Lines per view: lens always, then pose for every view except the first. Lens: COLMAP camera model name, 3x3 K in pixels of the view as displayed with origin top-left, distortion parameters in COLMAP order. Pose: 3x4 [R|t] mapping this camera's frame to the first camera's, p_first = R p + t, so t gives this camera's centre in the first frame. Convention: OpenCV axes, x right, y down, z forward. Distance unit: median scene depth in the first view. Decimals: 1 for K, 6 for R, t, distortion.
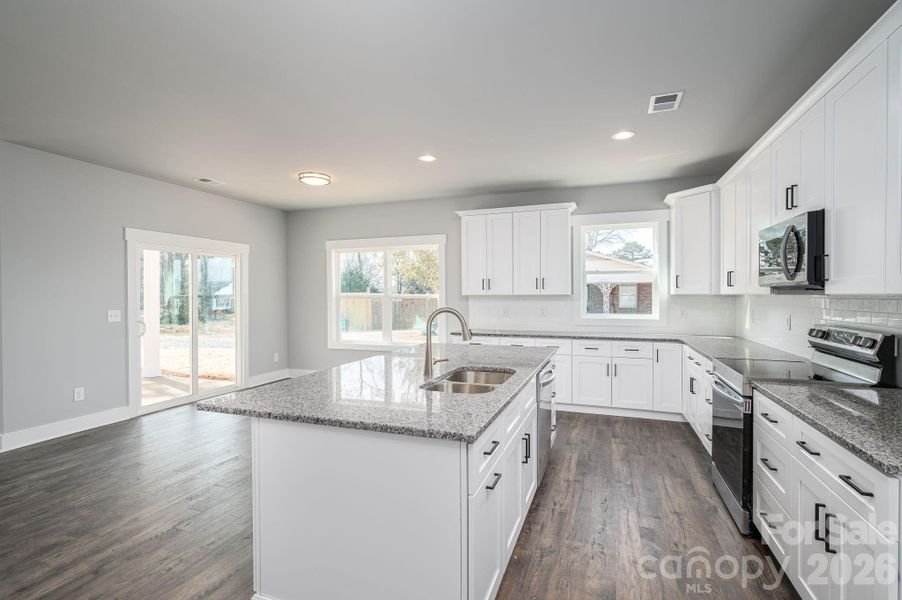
lens RADIAL K [[430.8, 0, 450.9], [0, 430.8, 297.6], [0, 0, 1]] dist [0.002733, 0.000401]
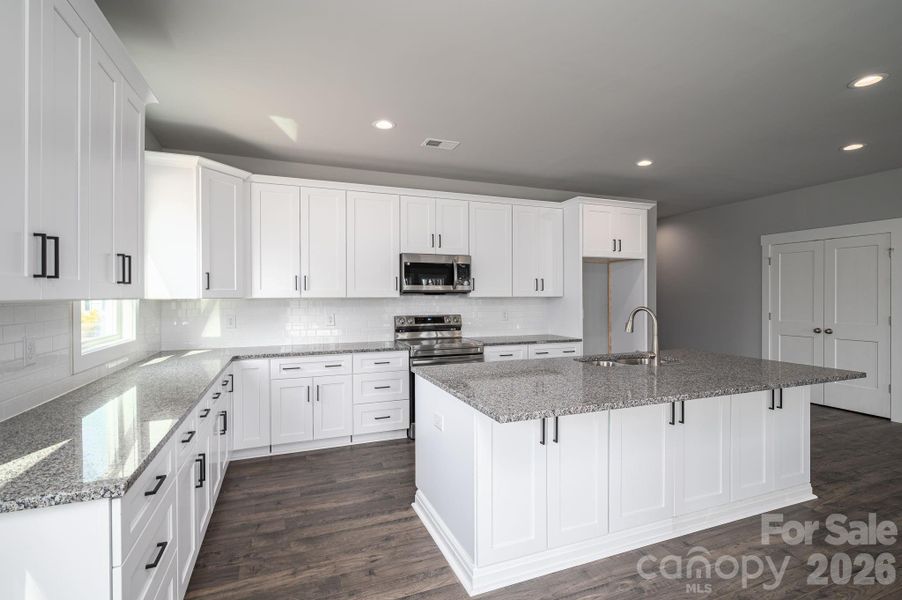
lens RADIAL K [[430.8, 0, 449.8], [0, 430.8, 295.7], [0, 0, 1]] dist [0.002733, 0.000401]
pose [[-0.660926, 0.006636, 0.750422, -0.274445], [0.012541, 0.999919, 0.002204, -0.007797], [-0.750346, 0.010868, -0.660956, 1.080144]]
